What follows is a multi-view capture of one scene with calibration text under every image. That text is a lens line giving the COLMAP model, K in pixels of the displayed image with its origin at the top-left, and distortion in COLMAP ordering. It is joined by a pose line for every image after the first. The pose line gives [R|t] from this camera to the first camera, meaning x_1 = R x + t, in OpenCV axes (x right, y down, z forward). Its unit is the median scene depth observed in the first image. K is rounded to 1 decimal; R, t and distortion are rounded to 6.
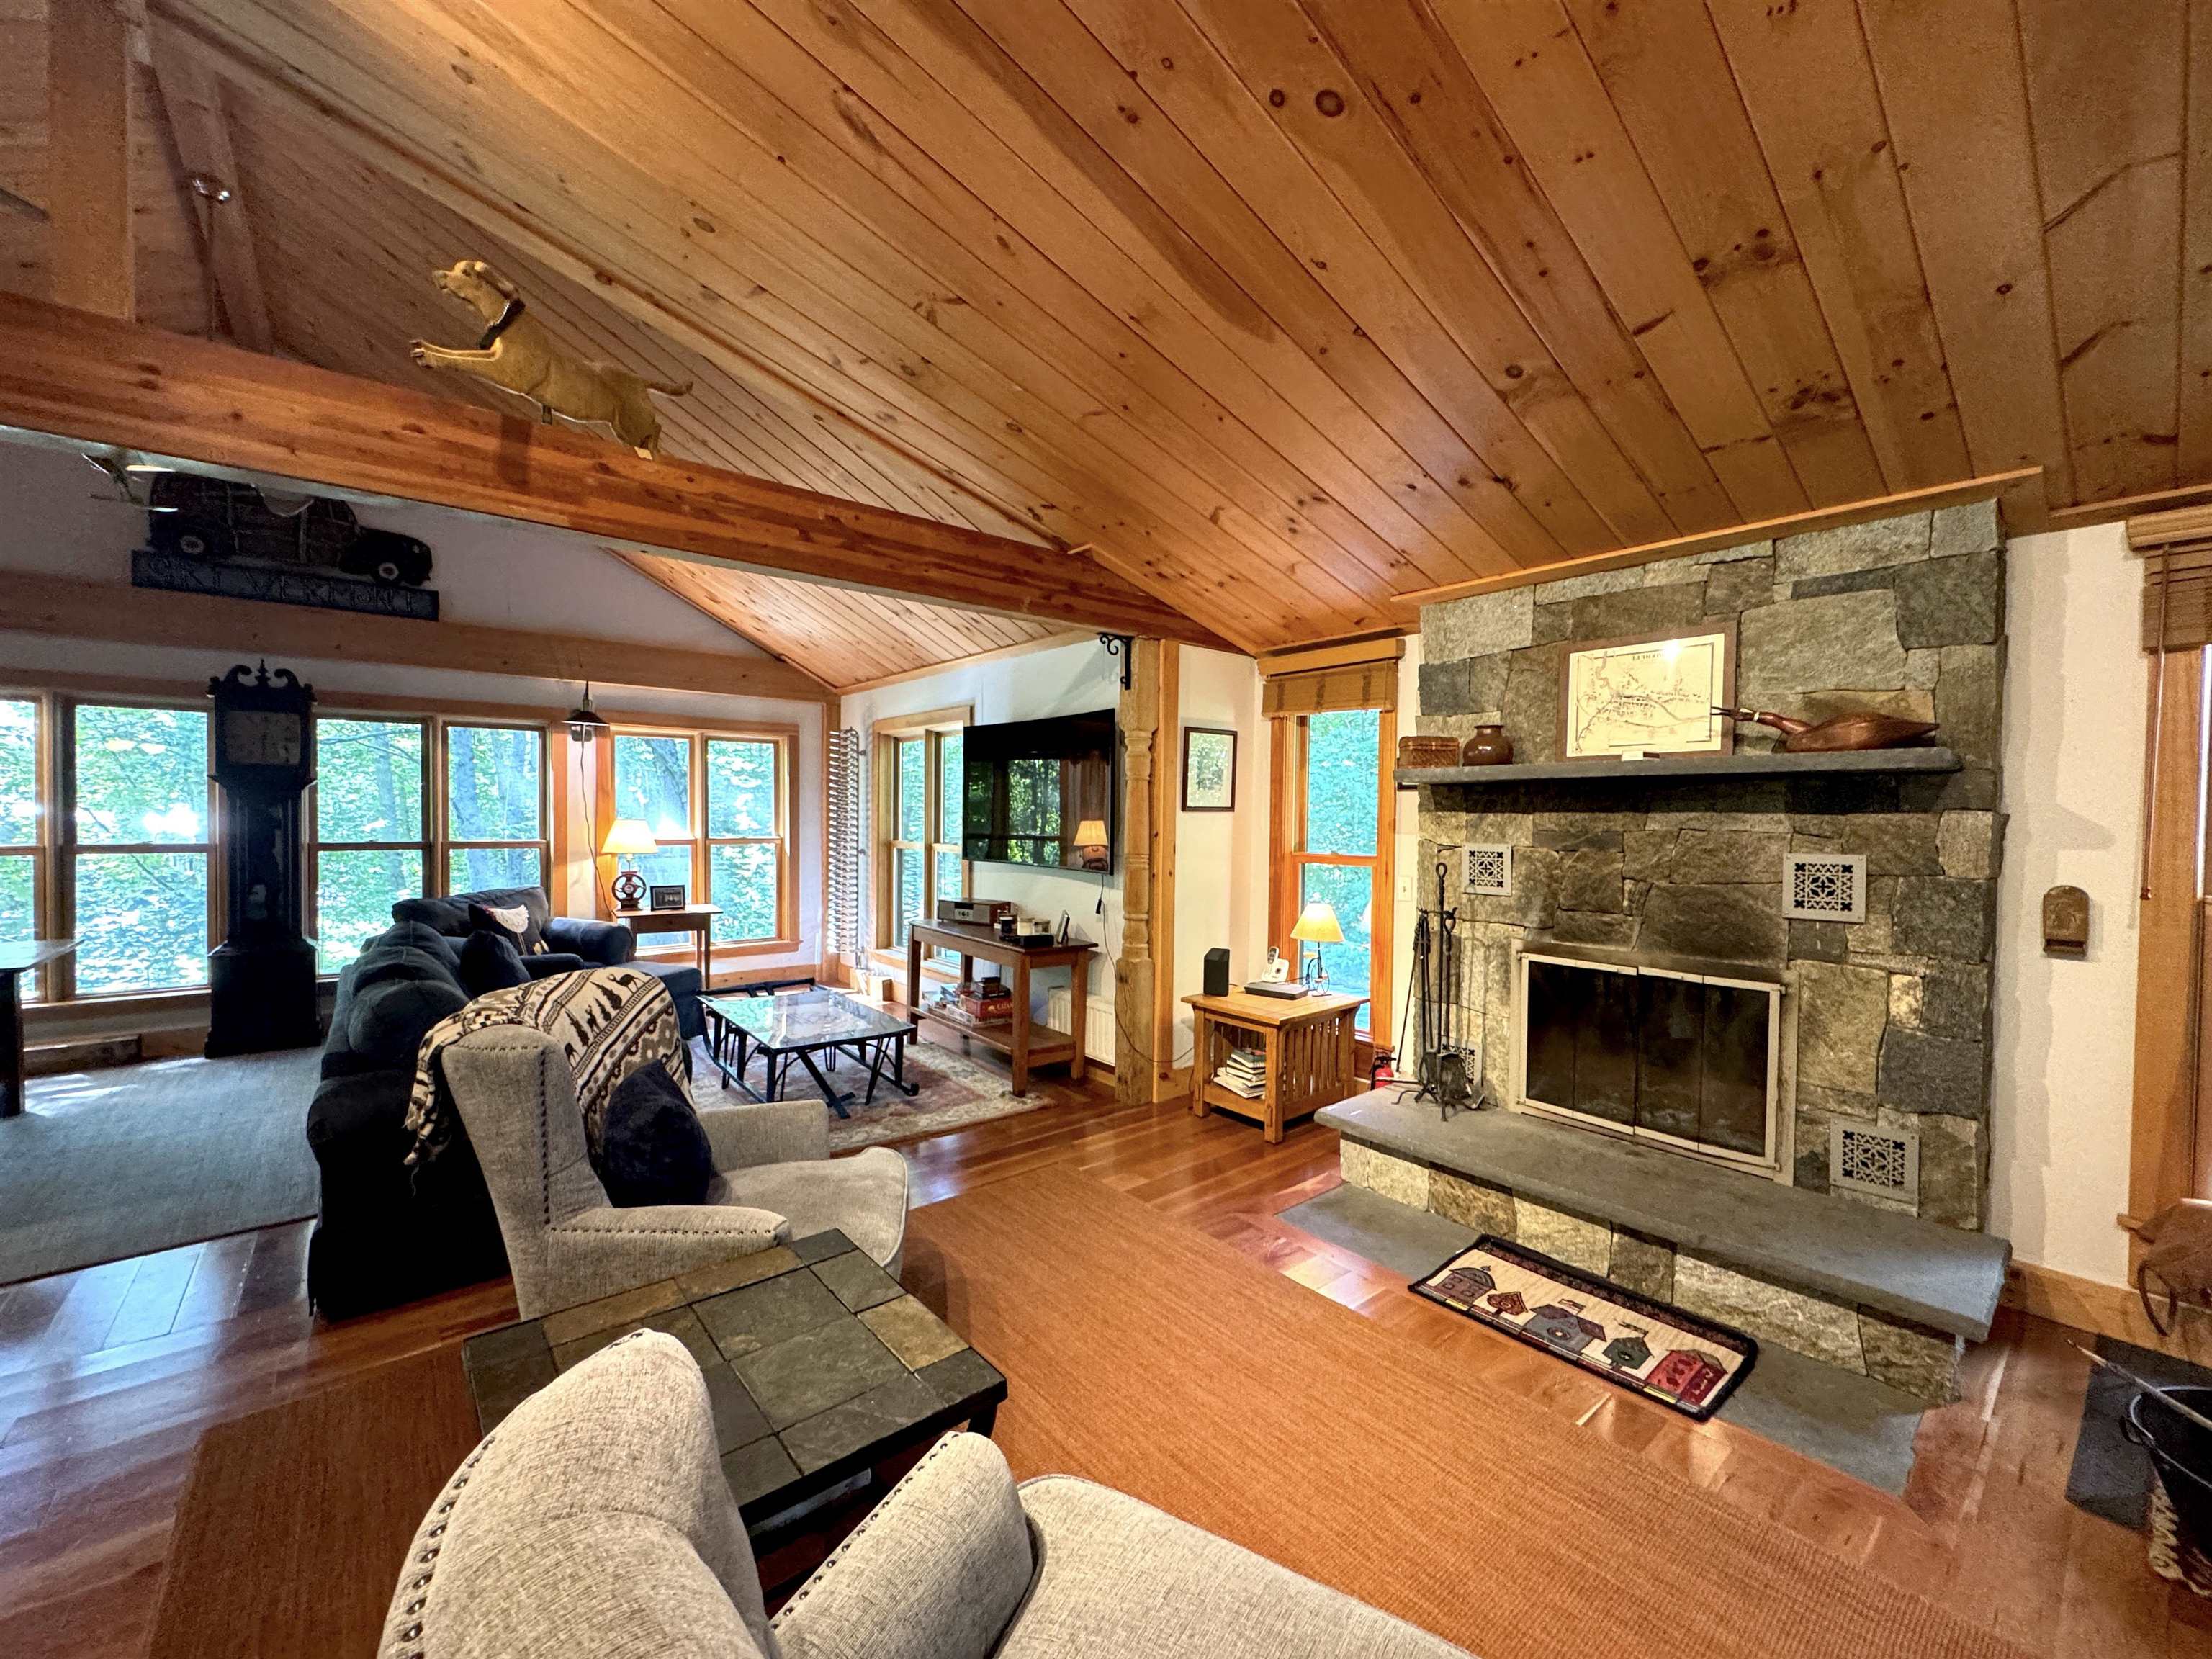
lens RADIAL K [[883.6, 0, 1092.3], [0, 883.6, 832.9], [0, 0, 1]] dist [-0.002657, -0.000411]
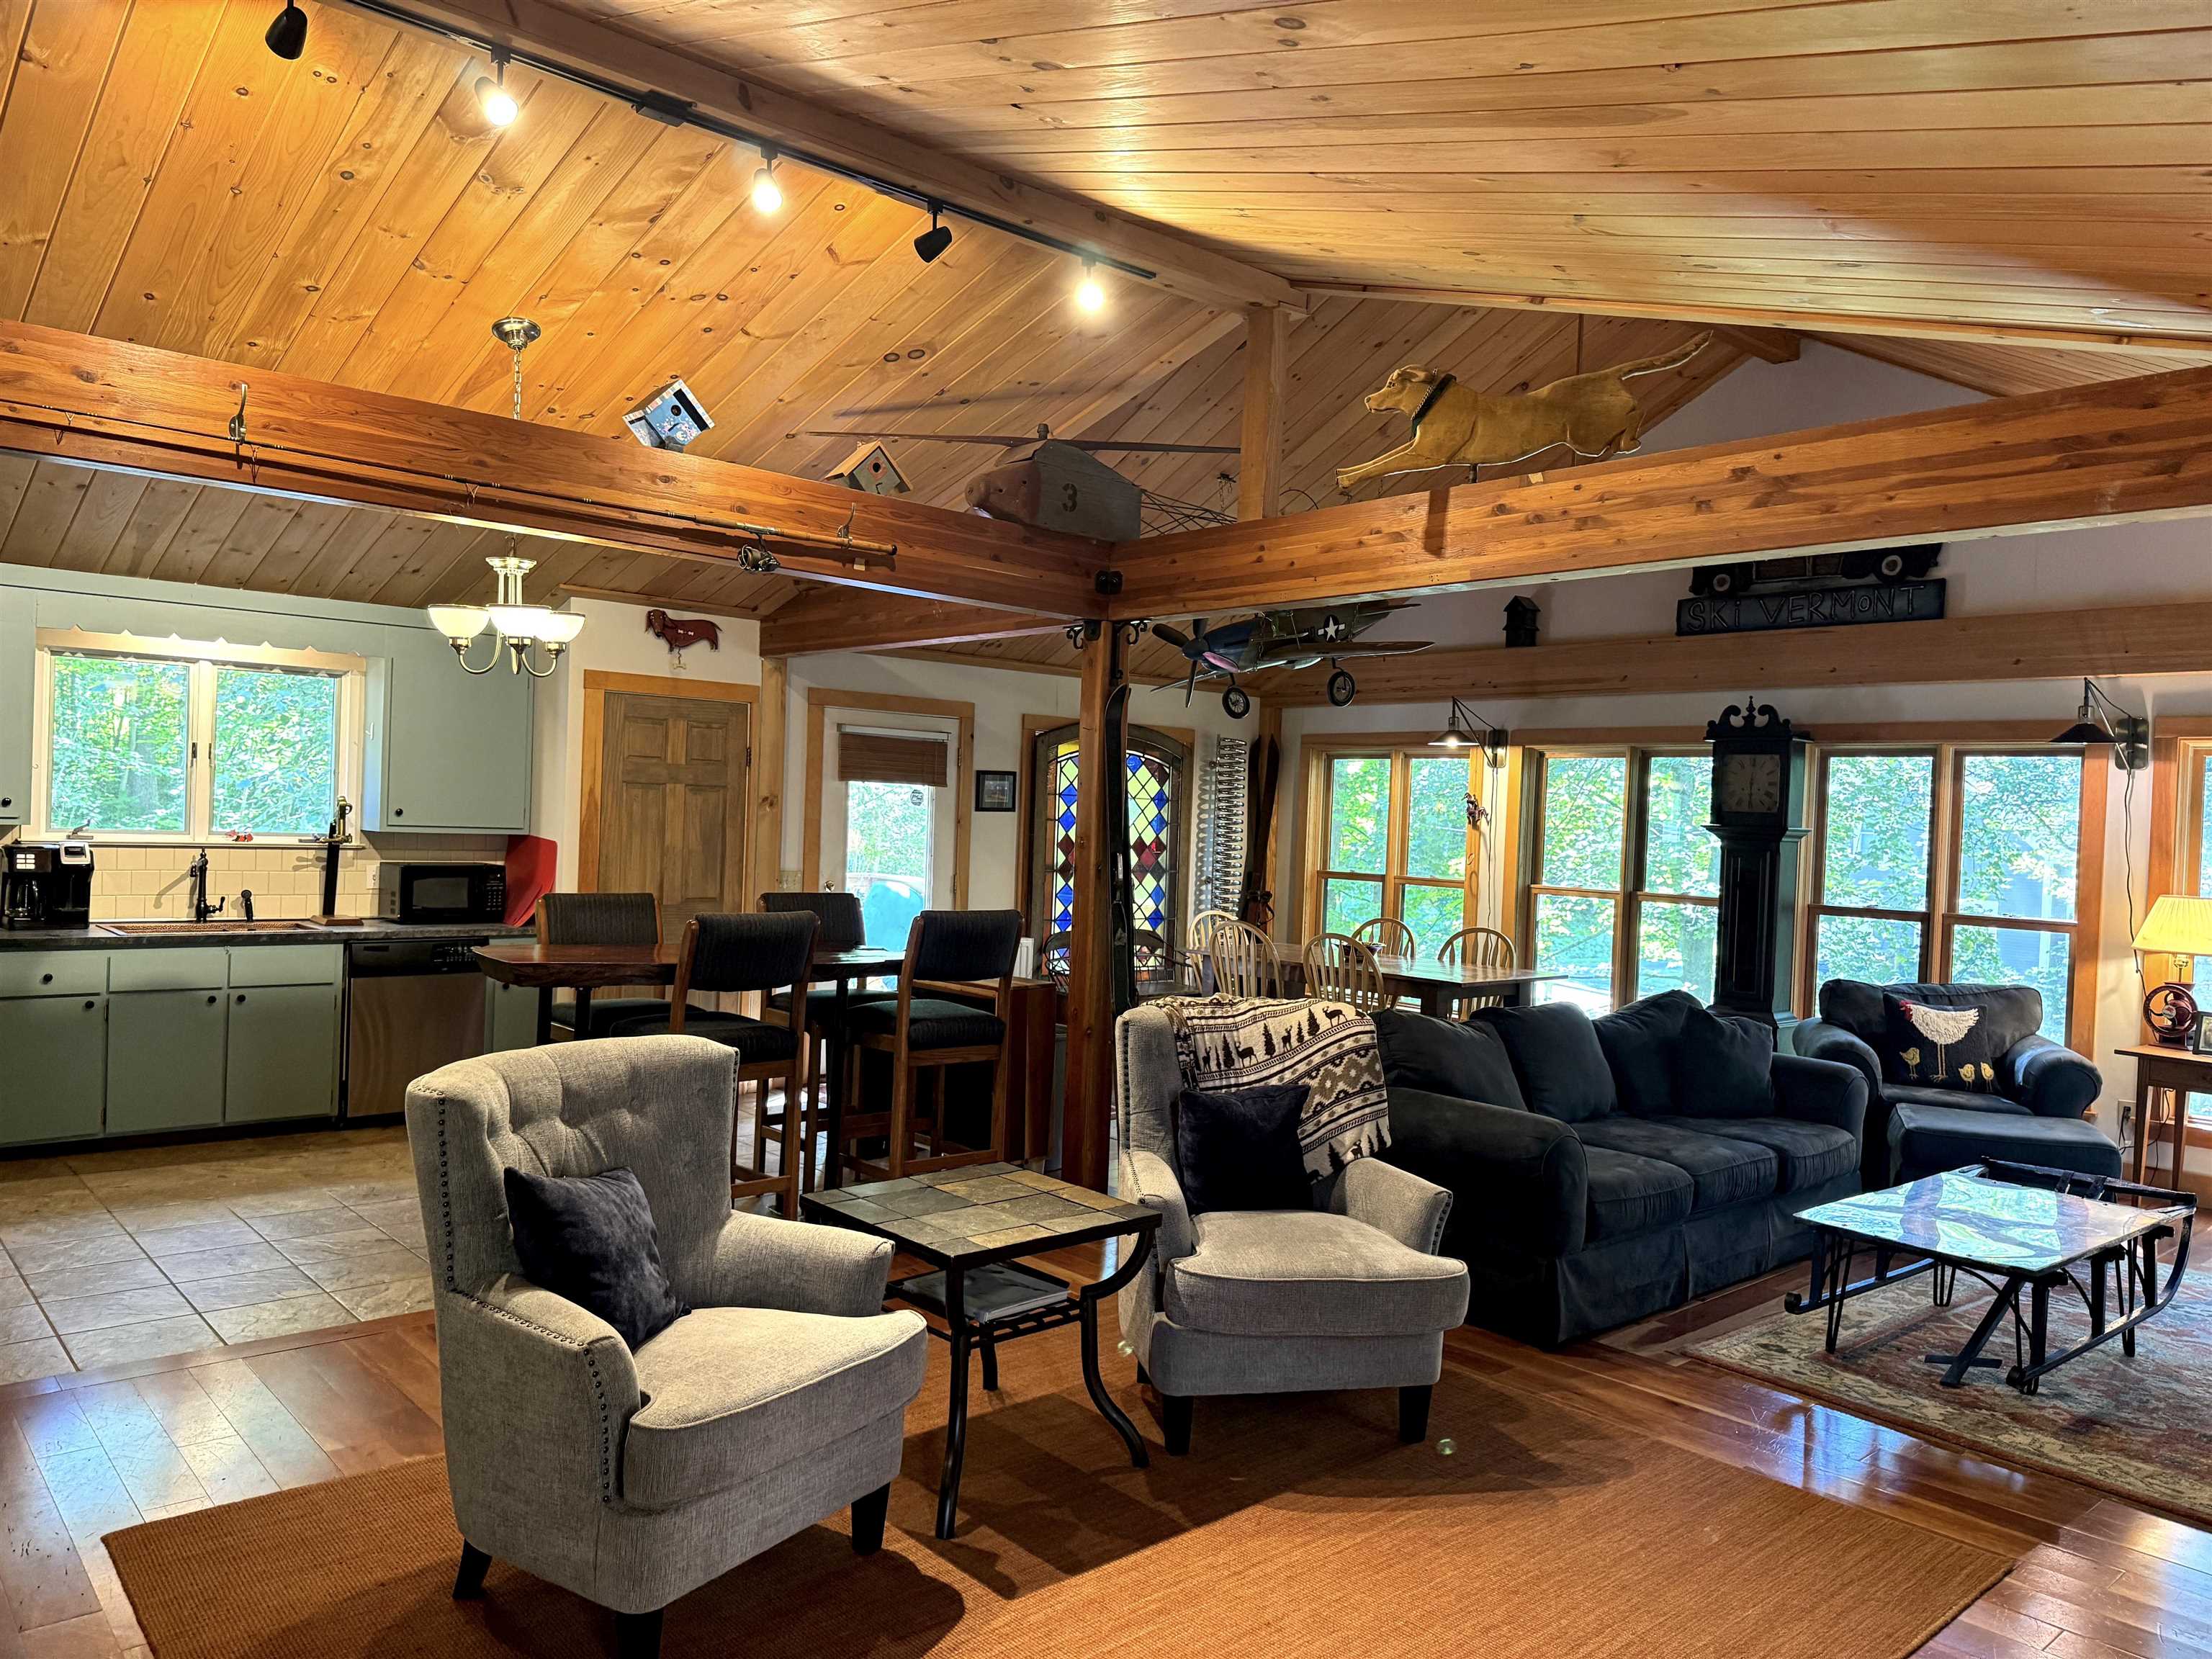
lens RADIAL K [[1545.1, 0, 1118.1], [0, 1545.1, 821.5], [0, 0, 1]] dist [0.047829, -0.008961]
pose [[0.053405, -0.003386, -0.998567, 0.892514], [-0.060720, 0.998133, -0.006632, -0.027823], [0.996725, 0.060987, 0.053100, 0.399450]]
